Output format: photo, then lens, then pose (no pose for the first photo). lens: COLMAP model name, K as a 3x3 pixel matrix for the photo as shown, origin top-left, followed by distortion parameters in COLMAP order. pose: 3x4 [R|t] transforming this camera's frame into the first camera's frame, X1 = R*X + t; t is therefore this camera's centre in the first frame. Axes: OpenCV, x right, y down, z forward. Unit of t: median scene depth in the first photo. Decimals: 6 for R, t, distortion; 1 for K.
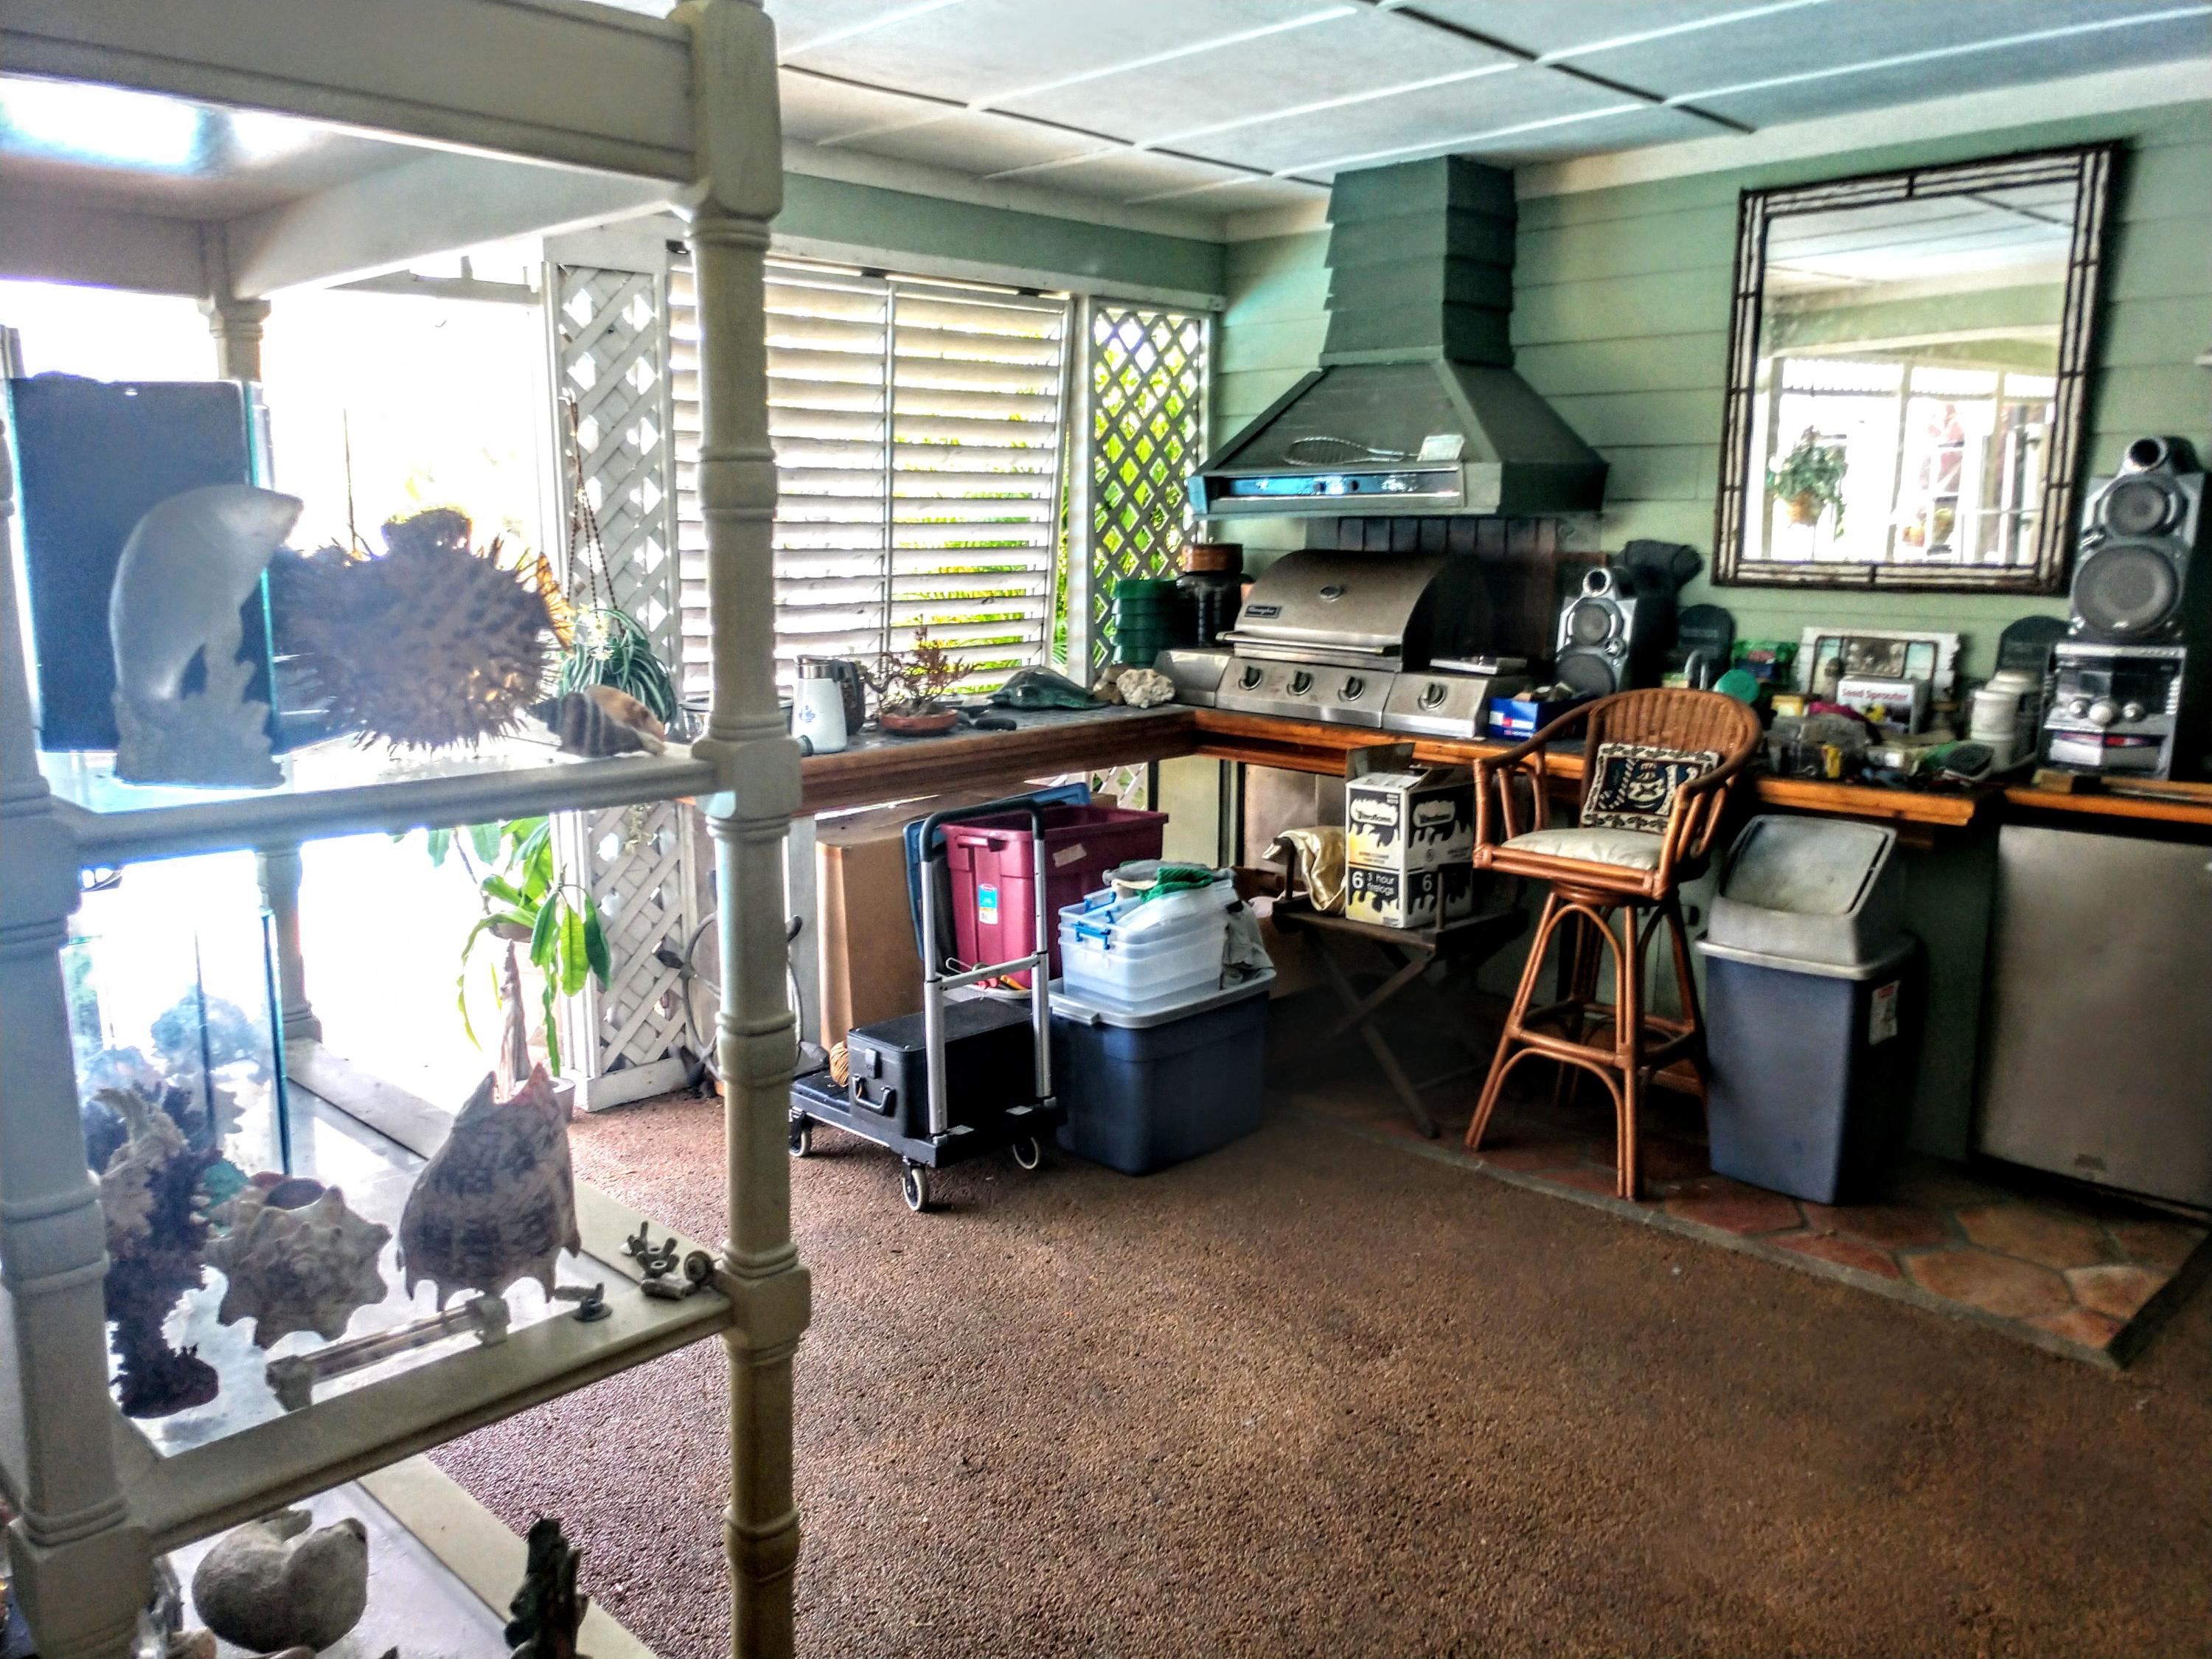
lens RADIAL K [[1720.6, 0, 1109.7], [0, 1720.6, 831.9], [0, 0, 1]] dist [0.008650, 0.004285]
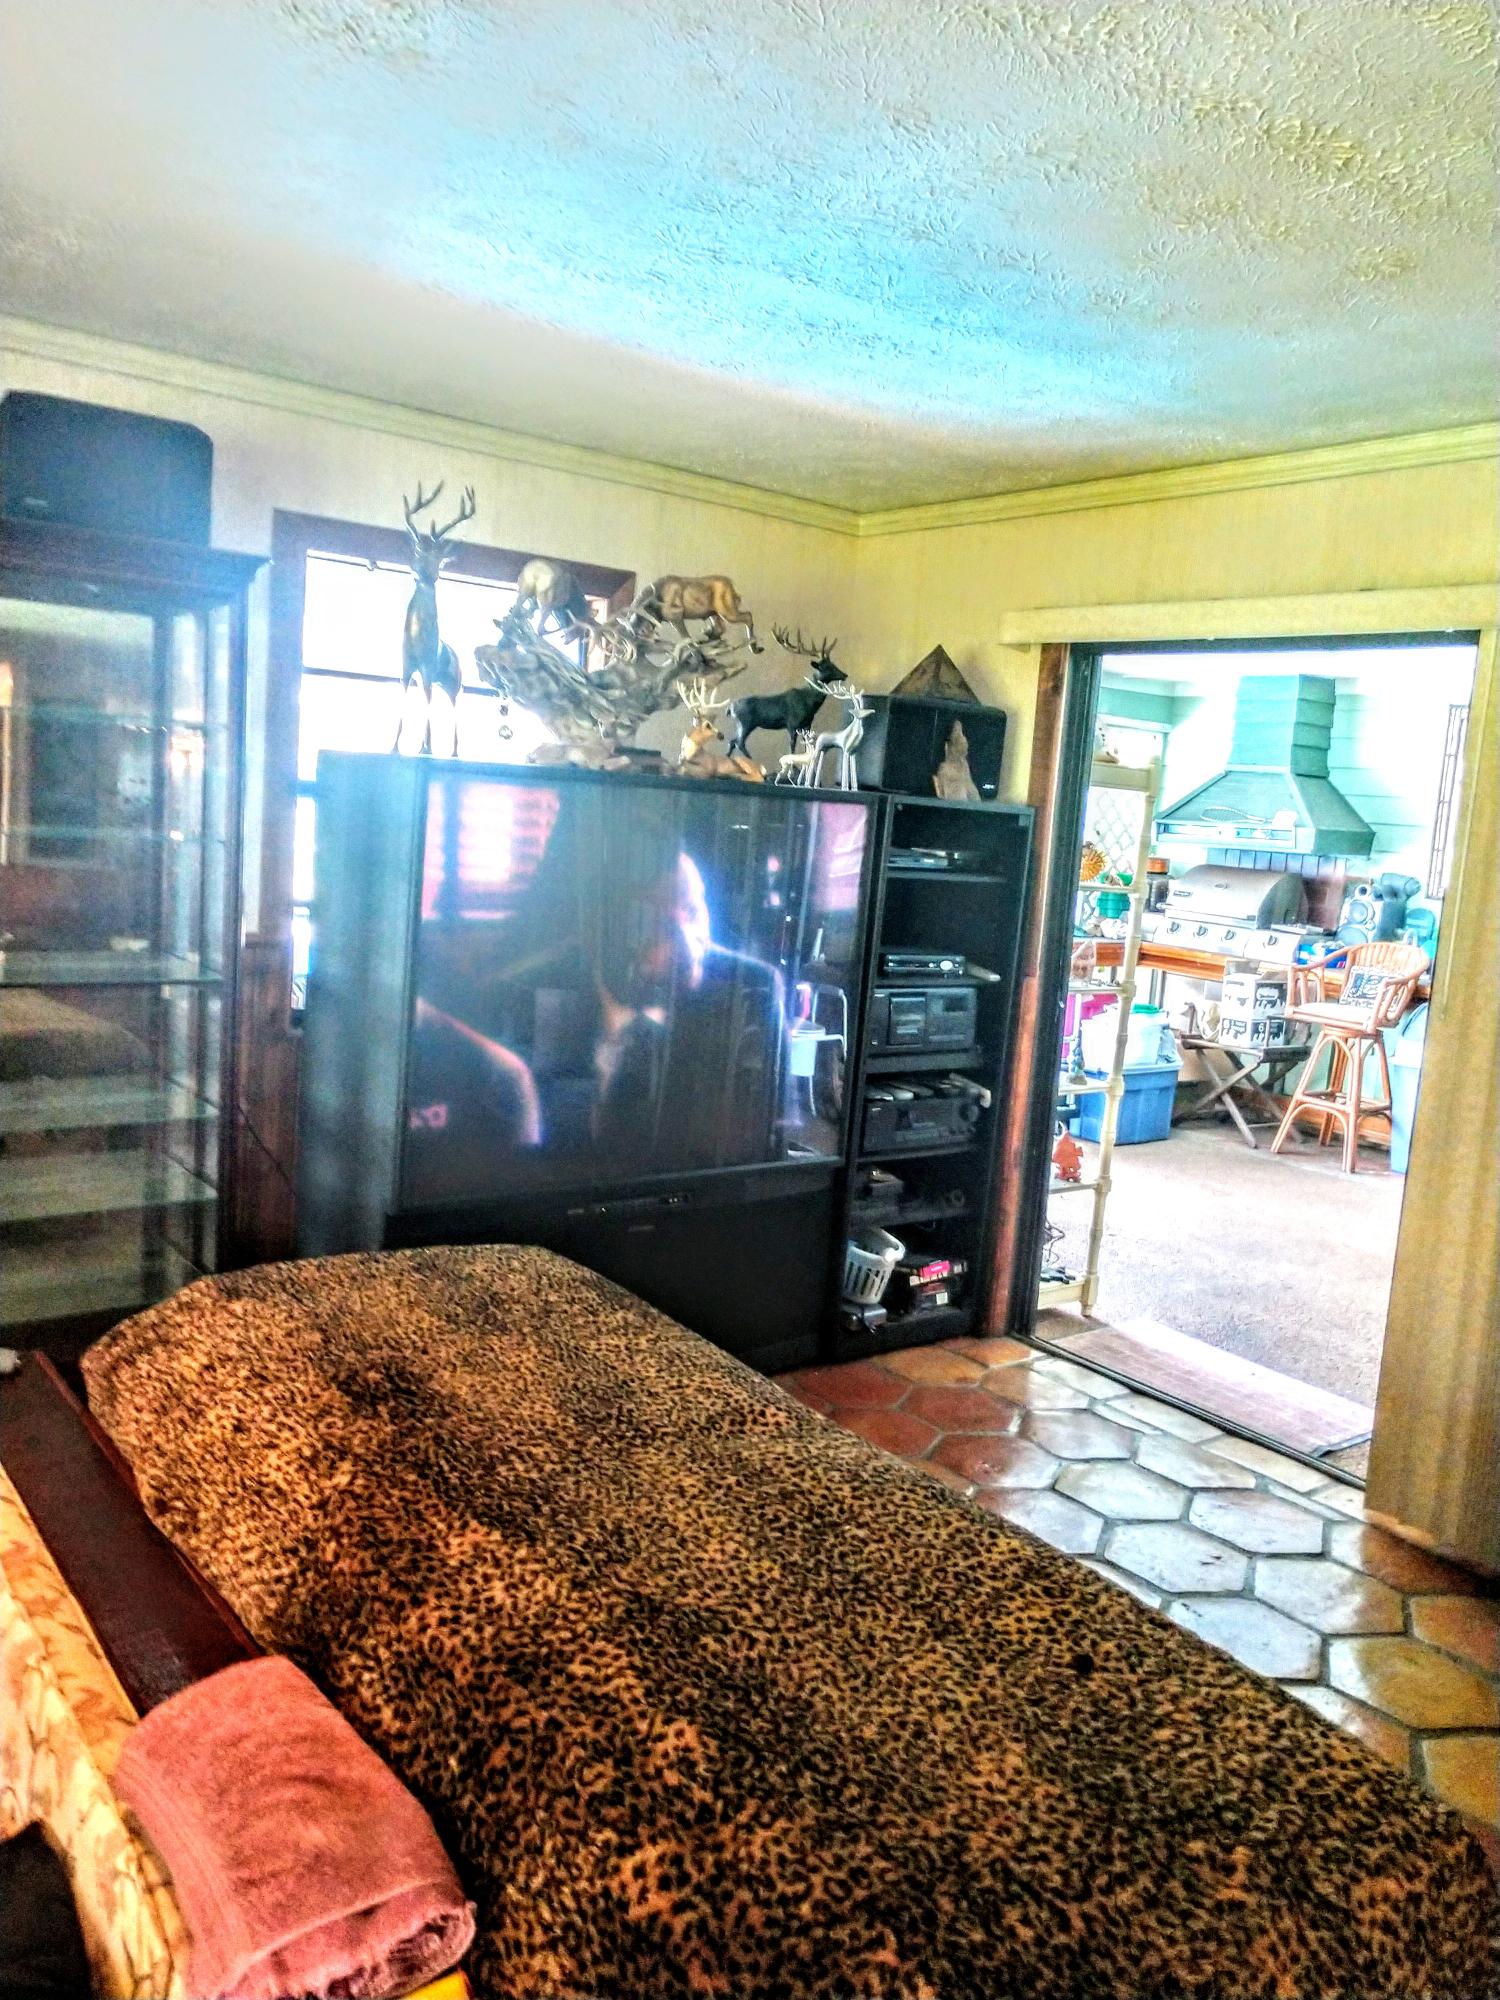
lens RADIAL K [[1555.7, 0, 743.6], [0, 1555.7, 1000.0], [0, 0, 1]] dist [0.008650, 0.004285]
pose [[0.986413, 0.088212, -0.138589, -0.159697], [-0.096709, 0.993747, -0.055803, 0.148742], [0.132800, 0.068448, 0.988777, -0.863433]]
